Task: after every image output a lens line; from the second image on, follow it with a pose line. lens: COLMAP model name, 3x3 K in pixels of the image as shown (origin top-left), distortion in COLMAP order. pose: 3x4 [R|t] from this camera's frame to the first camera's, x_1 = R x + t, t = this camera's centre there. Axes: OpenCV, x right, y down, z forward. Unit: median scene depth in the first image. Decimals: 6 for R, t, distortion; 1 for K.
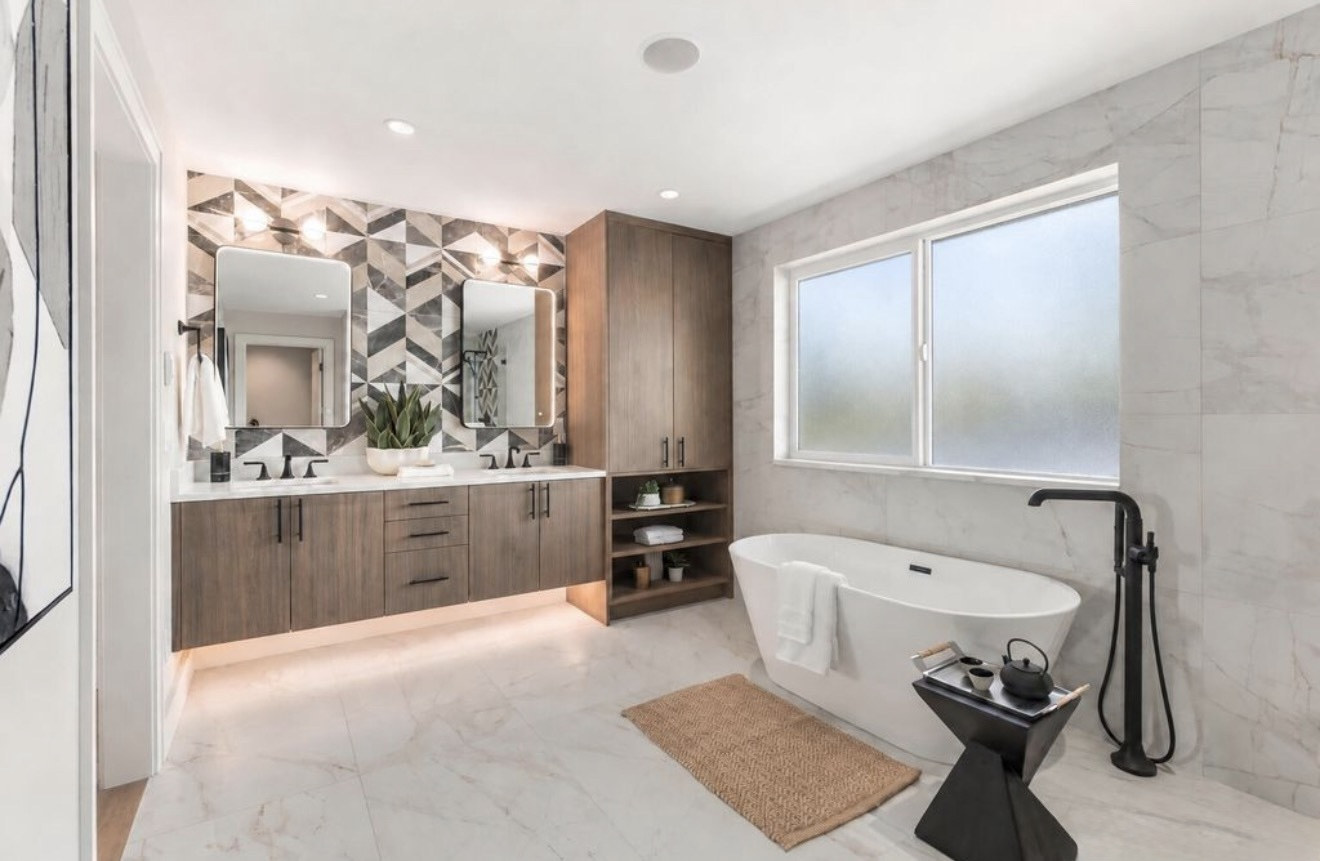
lens RADIAL K [[602.4, 0, 660.5], [0, 602.4, 424.1], [0, 0, 1]] dist [-0.000082, 0.001214]
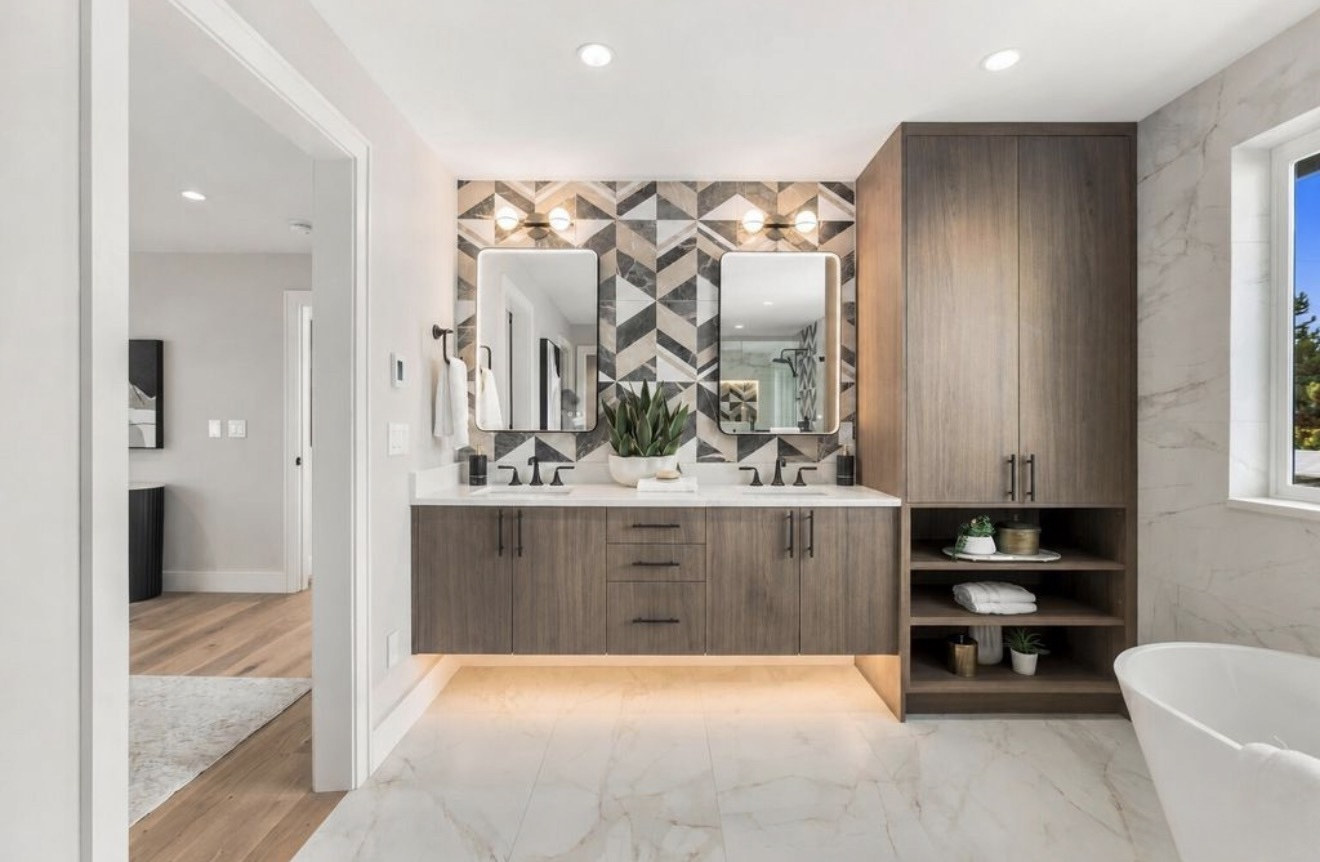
lens RADIAL K [[602.4, 0, 661.0], [0, 602.4, 425.7], [0, 0, 1]] dist [-0.000082, 0.001214]
pose [[0.839254, 0.006148, -0.543705, 0.055531], [-0.008290, 0.999965, -0.001489, -0.002978], [0.543676, 0.005757, 0.839275, 0.271556]]
